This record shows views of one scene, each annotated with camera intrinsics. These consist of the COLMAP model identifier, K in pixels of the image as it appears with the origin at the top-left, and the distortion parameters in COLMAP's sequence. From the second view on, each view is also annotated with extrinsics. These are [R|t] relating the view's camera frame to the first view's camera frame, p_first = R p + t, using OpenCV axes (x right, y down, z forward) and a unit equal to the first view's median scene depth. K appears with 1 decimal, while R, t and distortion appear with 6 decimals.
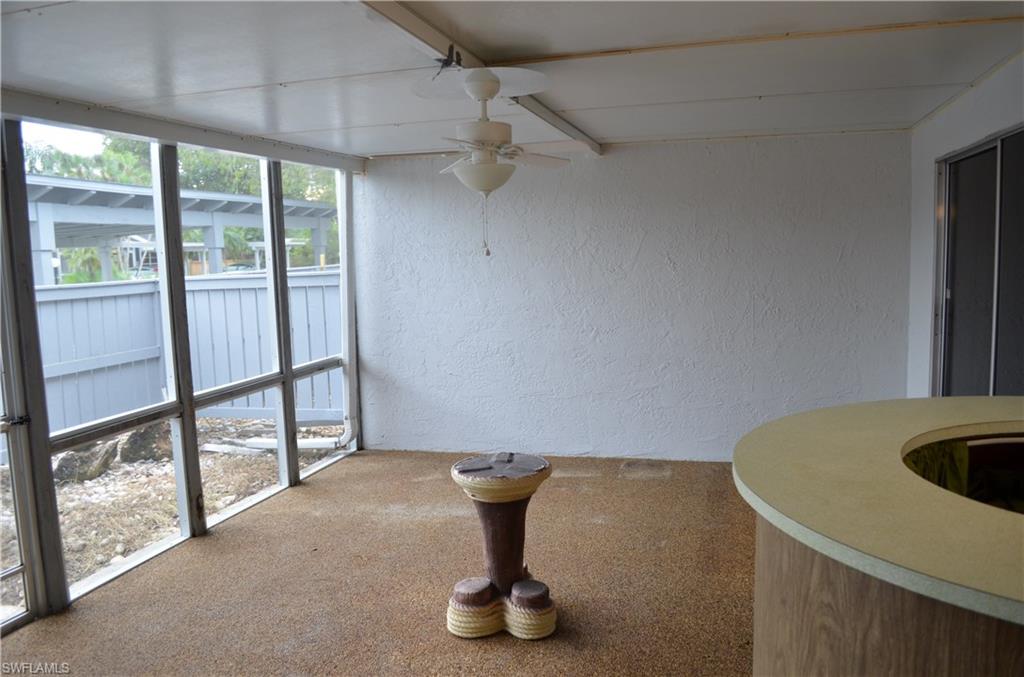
lens RADIAL K [[813.7, 0, 517.4], [0, 813.7, 340.2], [0, 0, 1]] dist [-0.051124, 0.008712]
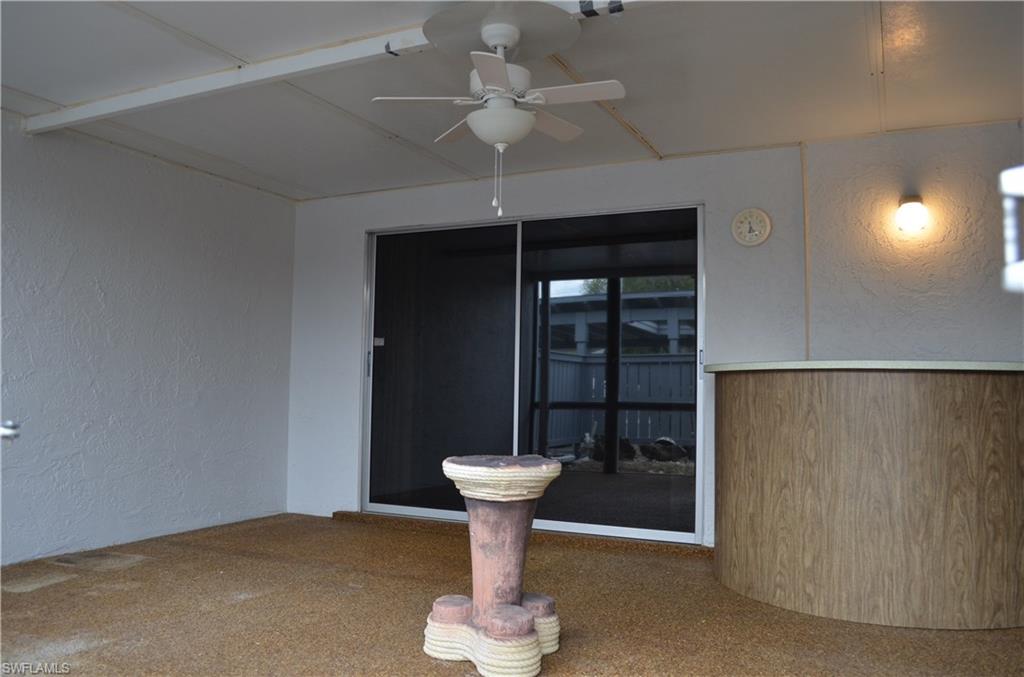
lens RADIAL K [[813.7, 0, 517.4], [0, 813.7, 340.2], [0, 0, 1]] dist [-0.051124, 0.008712]
pose [[0.190036, 0.085486, 0.978048, -0.497361], [0.088622, 0.990641, -0.103806, 0.068330], [-0.977769, 0.106403, 0.180681, 0.464587]]
